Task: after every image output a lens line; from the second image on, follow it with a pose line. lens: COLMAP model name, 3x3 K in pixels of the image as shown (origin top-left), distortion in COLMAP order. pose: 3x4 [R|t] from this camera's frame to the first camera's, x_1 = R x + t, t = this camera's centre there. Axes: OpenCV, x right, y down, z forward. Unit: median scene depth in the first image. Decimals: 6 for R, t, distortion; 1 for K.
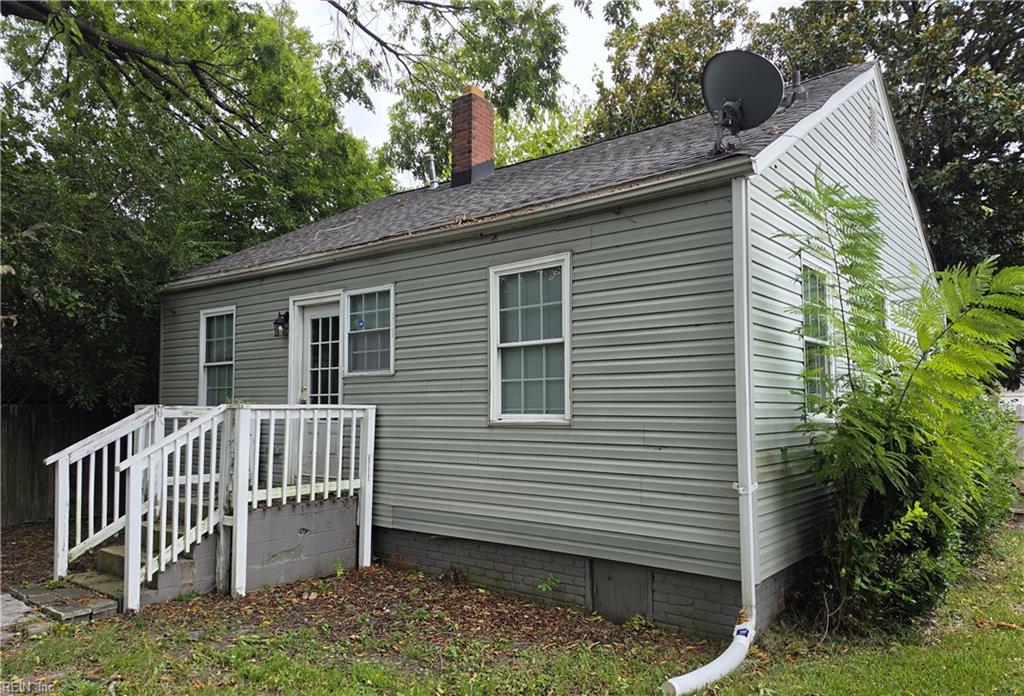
lens RADIAL K [[714.0, 0, 512.0], [0, 714.0, 348.0], [0, 0, 1]] dist [0.053907, -0.001829]
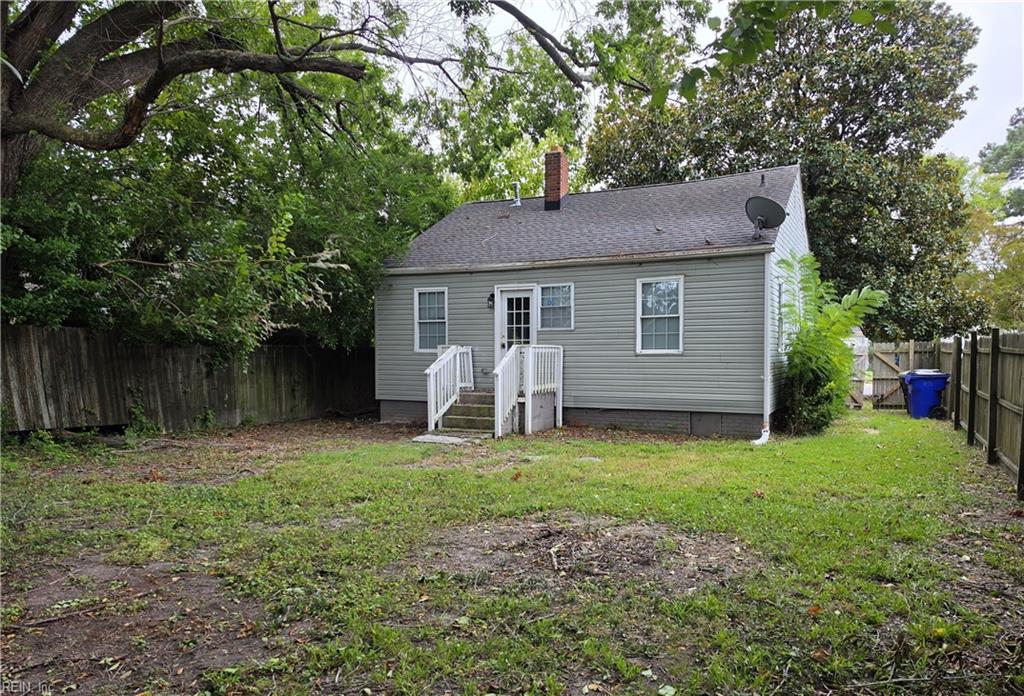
lens RADIAL K [[714.0, 0, 512.0], [0, 714.0, 348.0], [0, 0, 1]] dist [0.053907, -0.001829]
pose [[0.982338, -0.000836, 0.187115, -0.699744], [-0.013968, 0.996873, 0.077782, -0.062794], [-0.186595, -0.079022, 0.979254, -0.883432]]
